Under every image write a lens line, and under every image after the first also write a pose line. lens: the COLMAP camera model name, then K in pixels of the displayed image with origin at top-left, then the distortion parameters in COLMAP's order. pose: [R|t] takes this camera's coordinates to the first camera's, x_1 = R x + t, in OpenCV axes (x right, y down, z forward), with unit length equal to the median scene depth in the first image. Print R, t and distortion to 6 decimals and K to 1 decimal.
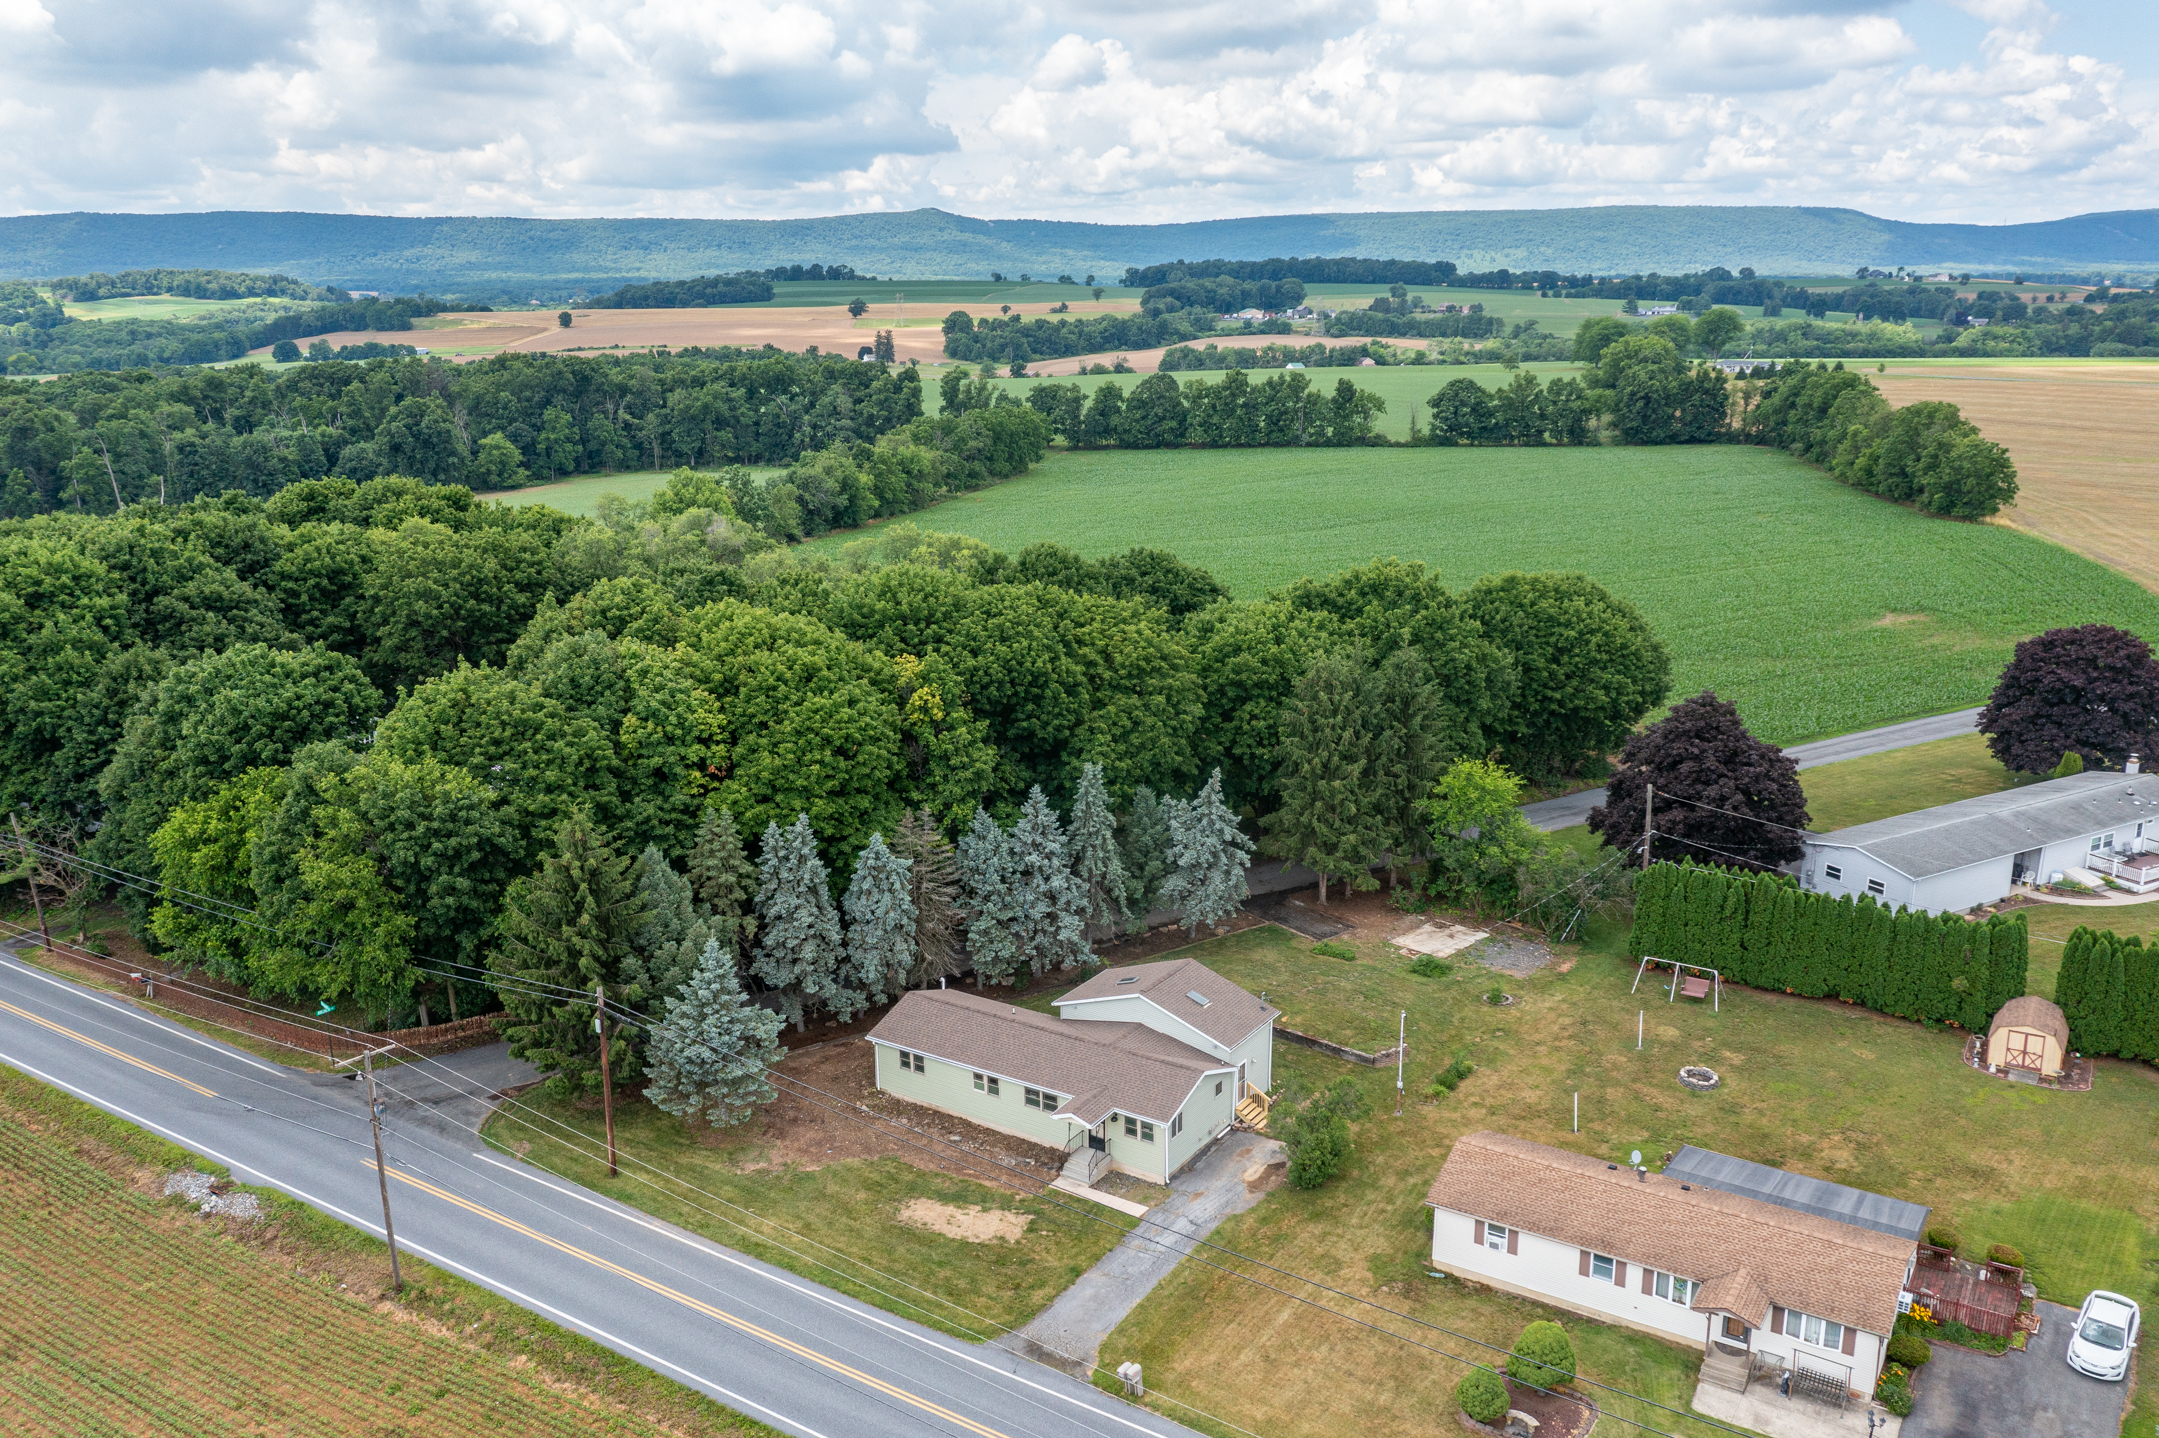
lens RADIAL K [[1720.5, 0, 1075.3], [0, 1720.5, 712.4], [0, 0, 1]] dist [-0.002070, -0.000134]
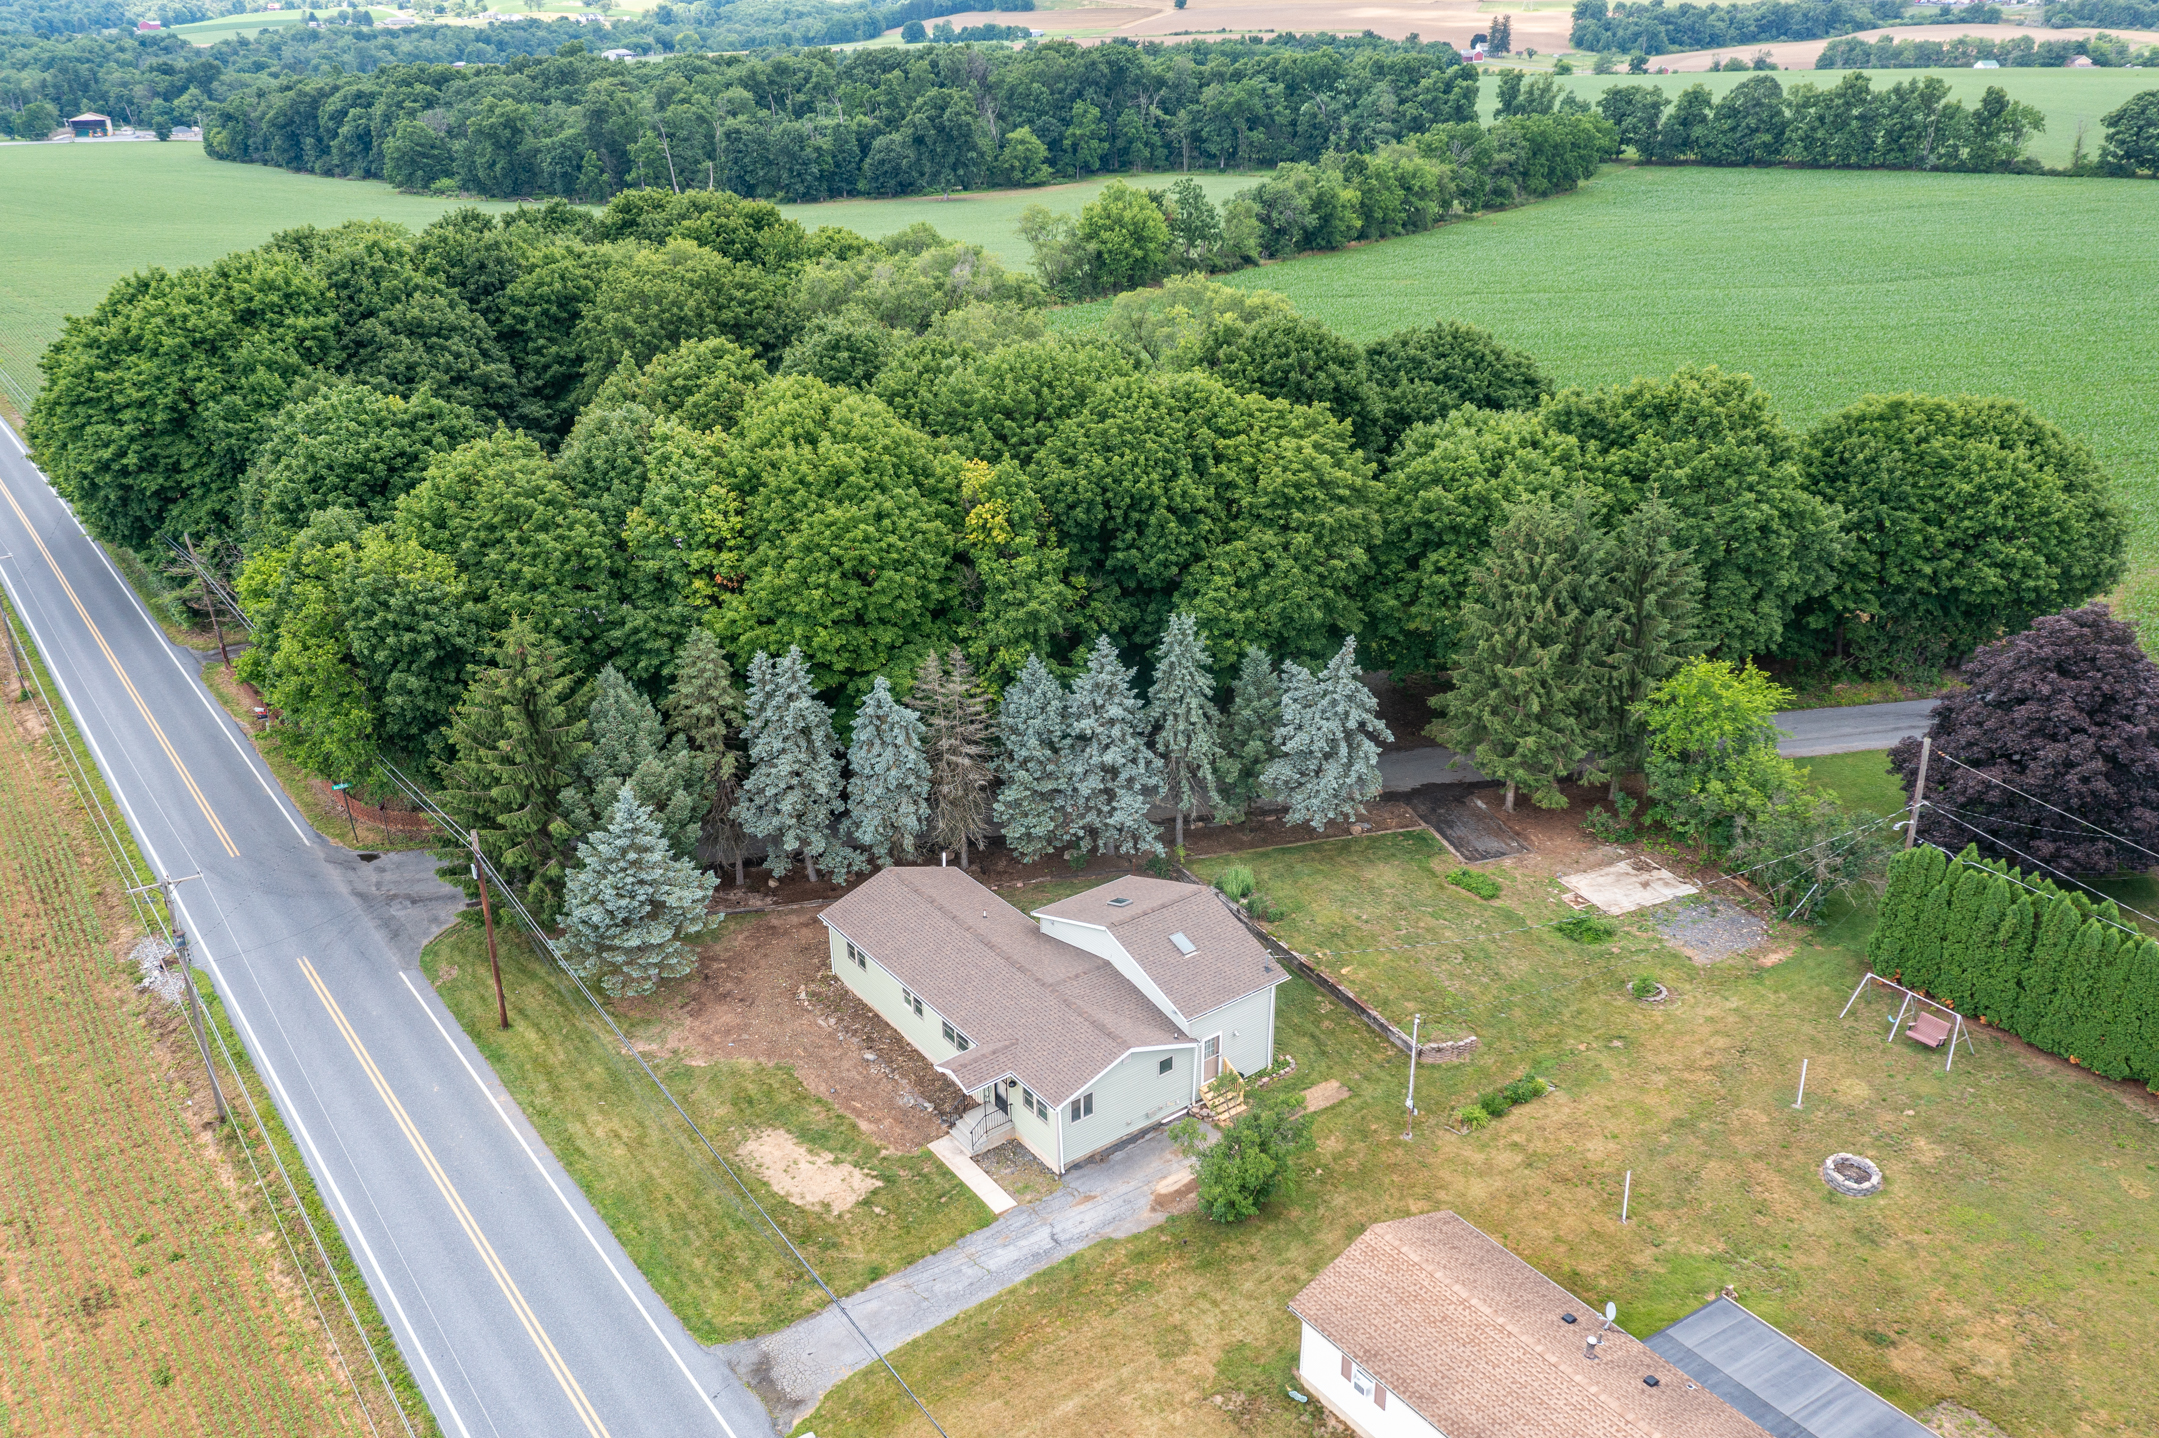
lens RADIAL K [[1720.5, 0, 1075.3], [0, 1720.5, 712.4], [0, 0, 1]] dist [-0.002070, -0.000134]
pose [[0.937729, 0.136965, -0.319225, 0.204535], [-0.081561, 0.980108, 0.180934, -0.061060], [0.337656, -0.143631, 0.930247, 0.198694]]
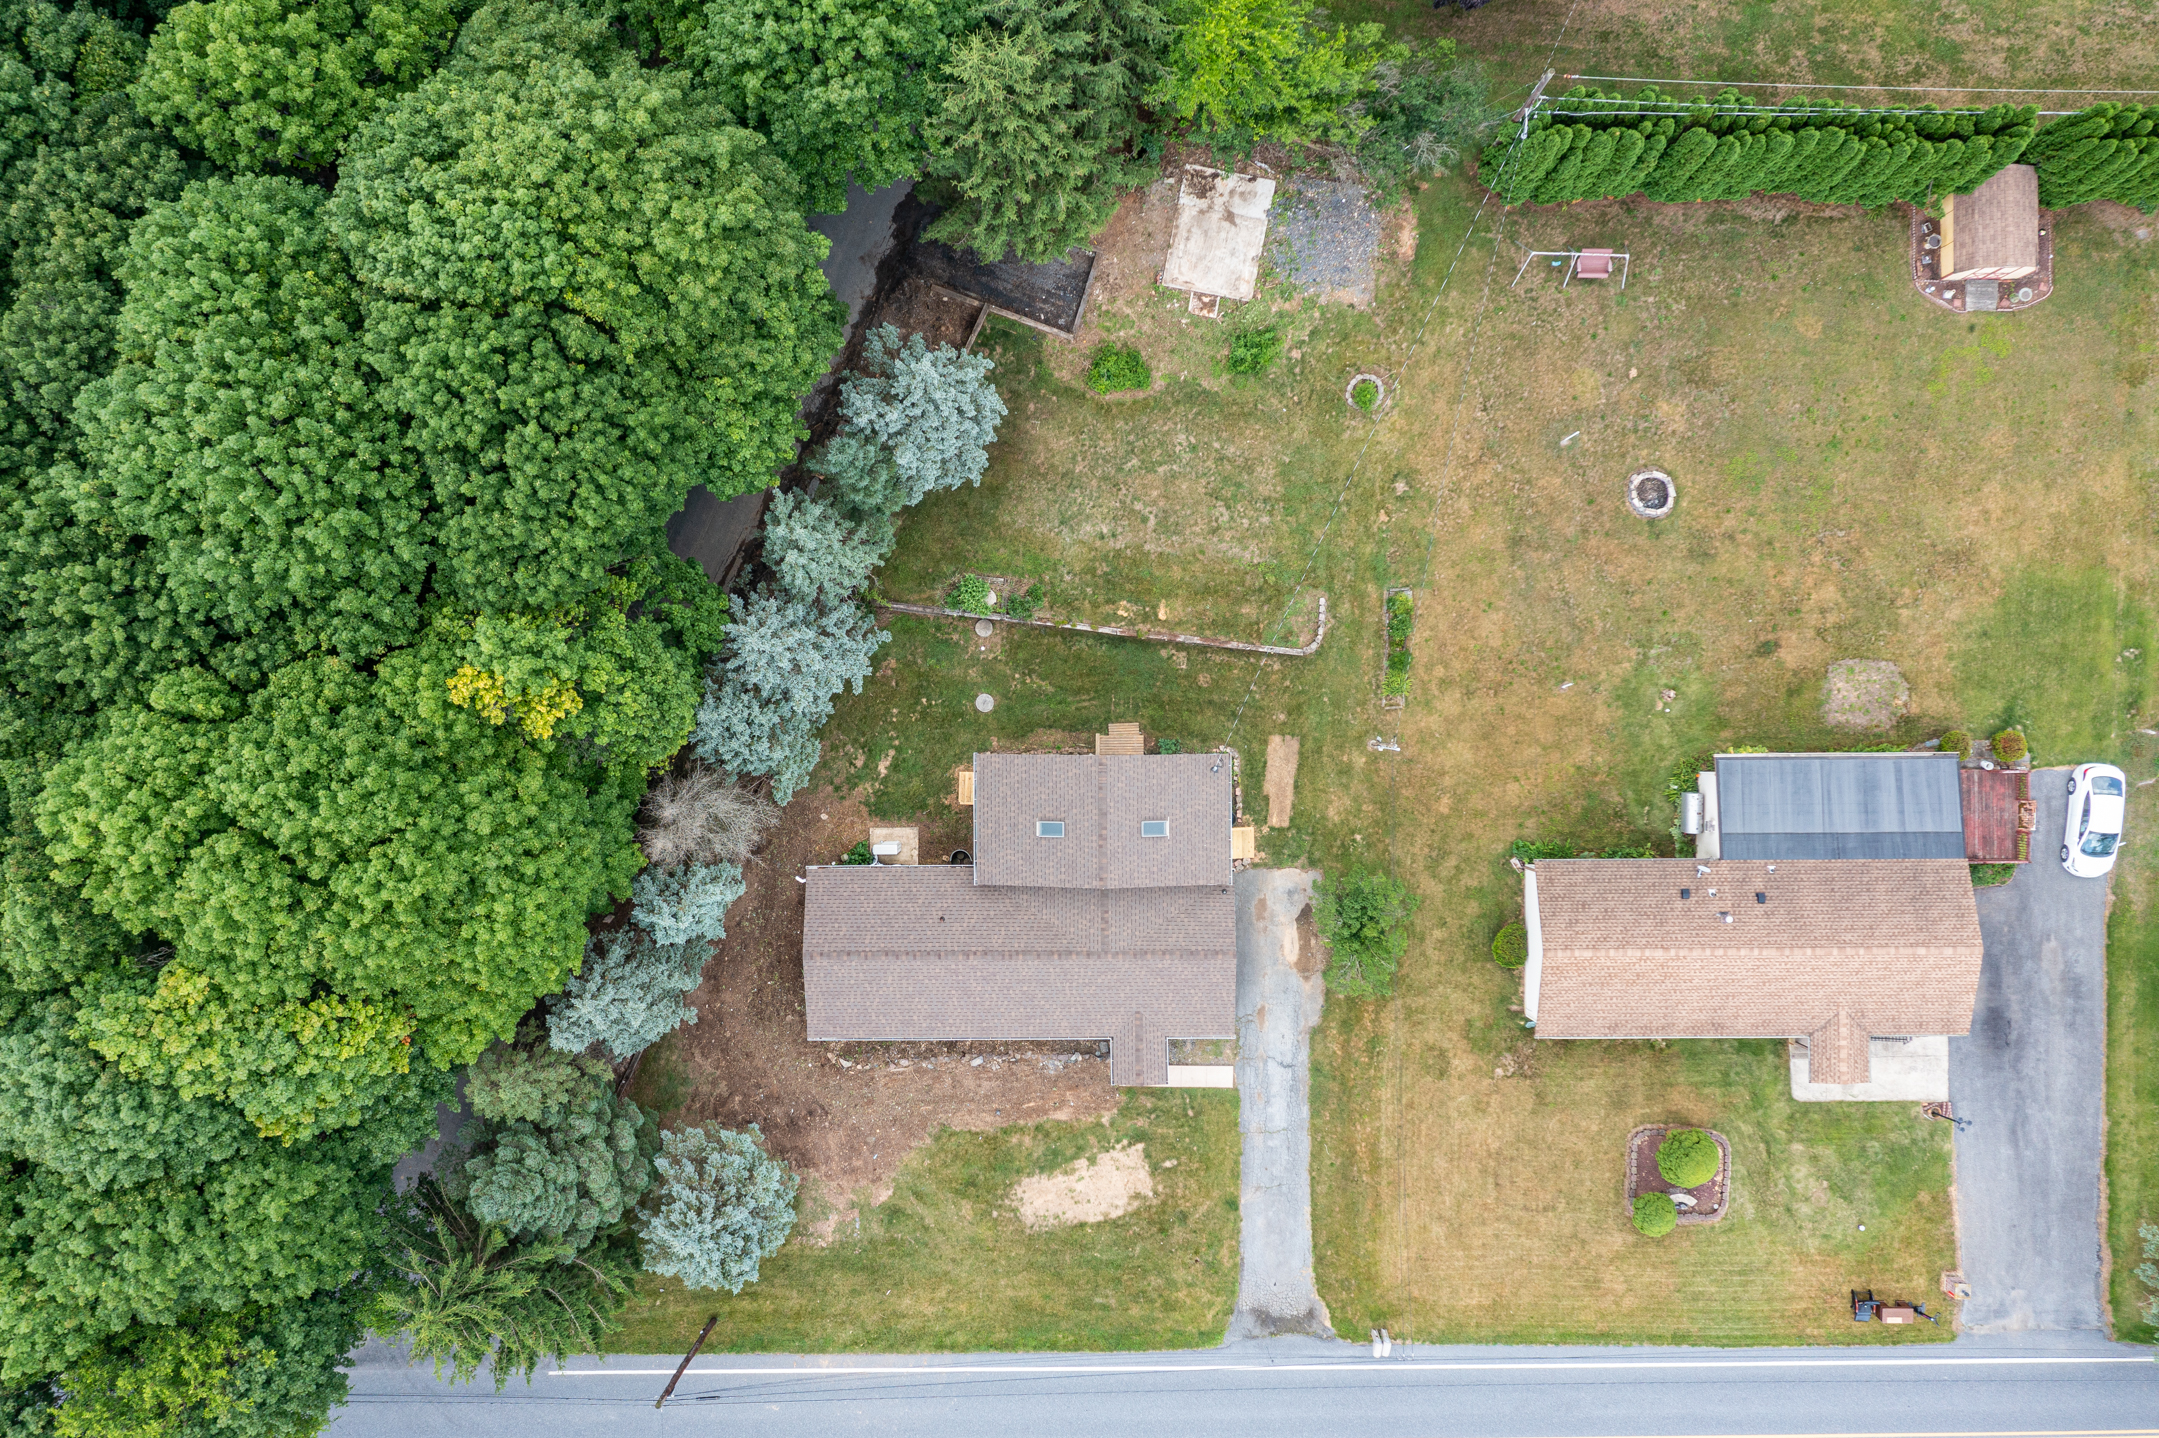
lens RADIAL K [[1715.3, 0, 1074.5], [0, 1715.3, 720.5], [0, 0, 1]] dist [-0.000077, -0.001131]
pose [[0.833818, -0.551973, -0.008553, 0.058128], [0.145422, 0.204678, 0.967967, -0.479965], [-0.532541, -0.808352, 0.250934, 0.665409]]
